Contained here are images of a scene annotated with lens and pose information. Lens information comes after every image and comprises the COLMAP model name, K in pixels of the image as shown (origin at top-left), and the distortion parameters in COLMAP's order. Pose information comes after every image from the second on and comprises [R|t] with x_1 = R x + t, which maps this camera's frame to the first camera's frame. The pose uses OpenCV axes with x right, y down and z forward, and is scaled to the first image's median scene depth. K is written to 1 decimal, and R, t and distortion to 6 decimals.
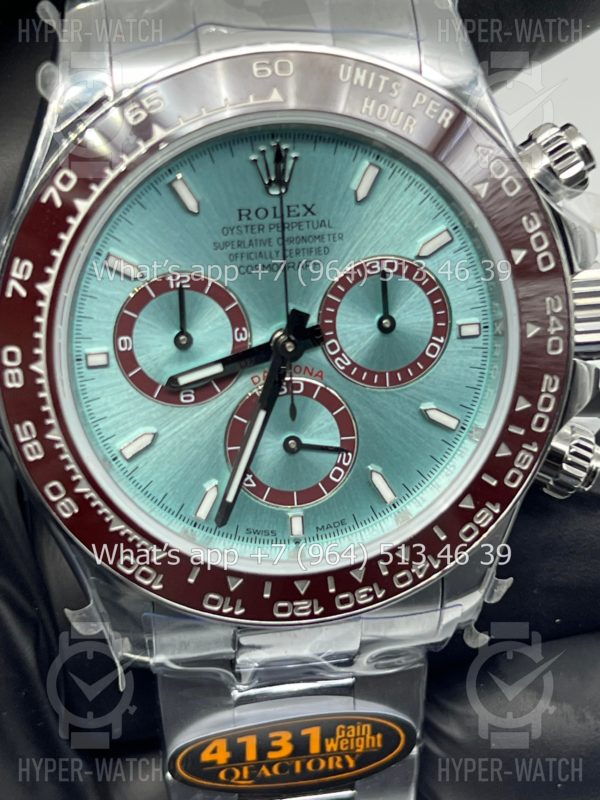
lens RADIAL K [[1805.7, 0, 280.7], [0, 1805.7, 399.4], [0, 0, 1]] dist [0.111325, -0.099720]
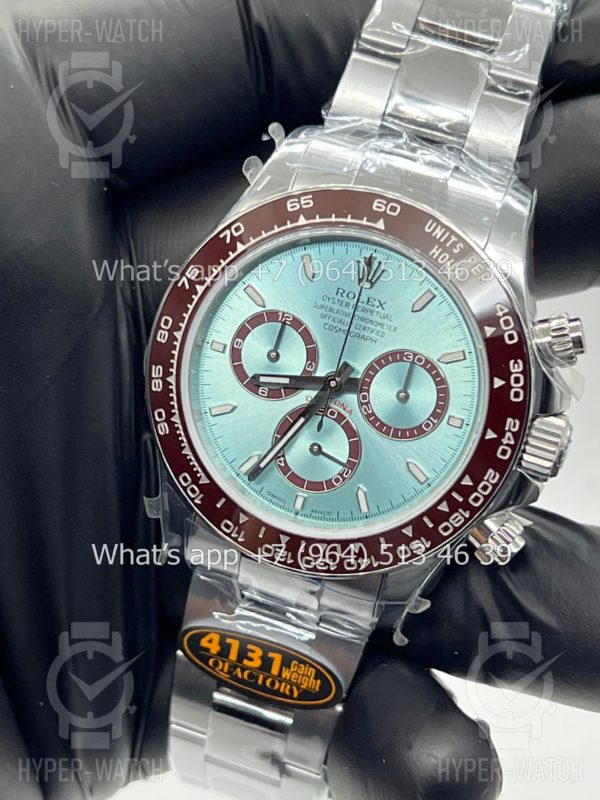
lens RADIAL K [[1760.8, 0, 275.7], [0, 1760.8, 403.8], [0, 0, 1]] dist [0.057072, 0.067817]
pose [[0.884701, 0.361319, -0.294537, 0.392123], [-0.391844, 0.918671, -0.050015, 0.076659], [0.252511, 0.159661, 0.954330, -0.396704]]
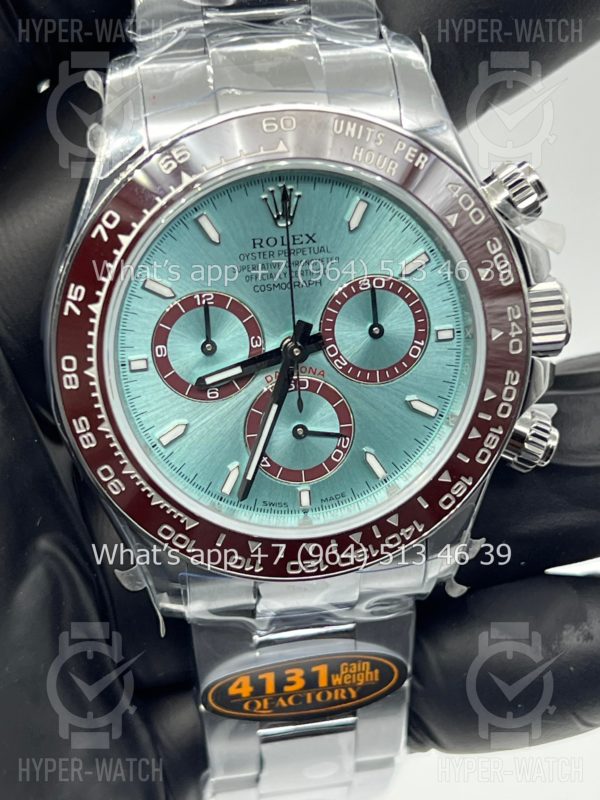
lens RADIAL K [[1760.8, 0, 275.7], [0, 1760.8, 403.8], [0, 0, 1]] dist [0.057072, 0.067817]
pose [[0.999835, -0.016380, -0.007792, -0.000377], [0.016534, 0.999662, 0.020067, -0.017683], [0.007460, -0.020193, 0.999768, -0.181626]]
